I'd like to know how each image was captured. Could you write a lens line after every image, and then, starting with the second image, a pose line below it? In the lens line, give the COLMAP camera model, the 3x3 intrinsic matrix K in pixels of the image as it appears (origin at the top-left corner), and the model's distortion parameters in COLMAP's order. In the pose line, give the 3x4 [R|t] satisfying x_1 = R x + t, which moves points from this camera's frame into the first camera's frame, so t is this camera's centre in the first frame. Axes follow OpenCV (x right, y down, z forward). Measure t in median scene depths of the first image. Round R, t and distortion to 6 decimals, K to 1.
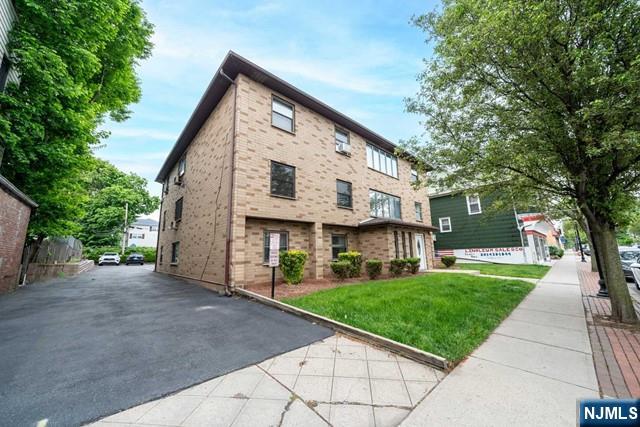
lens RADIAL K [[233.2, 0, 318.6], [0, 233.2, 212.8], [0, 0, 1]] dist [-0.010218, -0.000057]
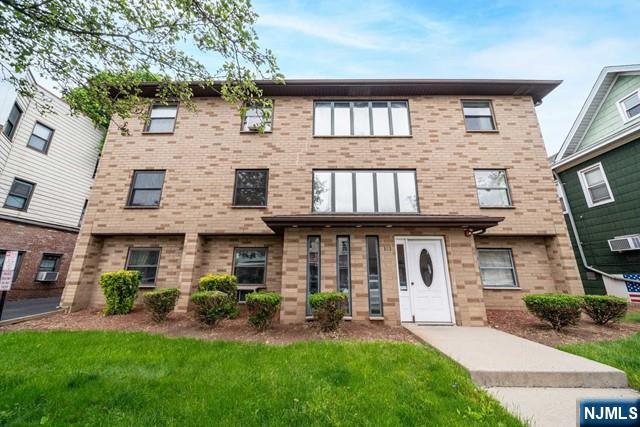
lens RADIAL K [[233.2, 0, 321.5], [0, 233.2, 211.8], [0, 0, 1]] dist [-0.010218, -0.000057]
pose [[0.732077, -0.157435, -0.662781, 0.782923], [0.101359, 0.987272, -0.122557, 0.105025], [0.673639, 0.022542, 0.738716, 0.712905]]
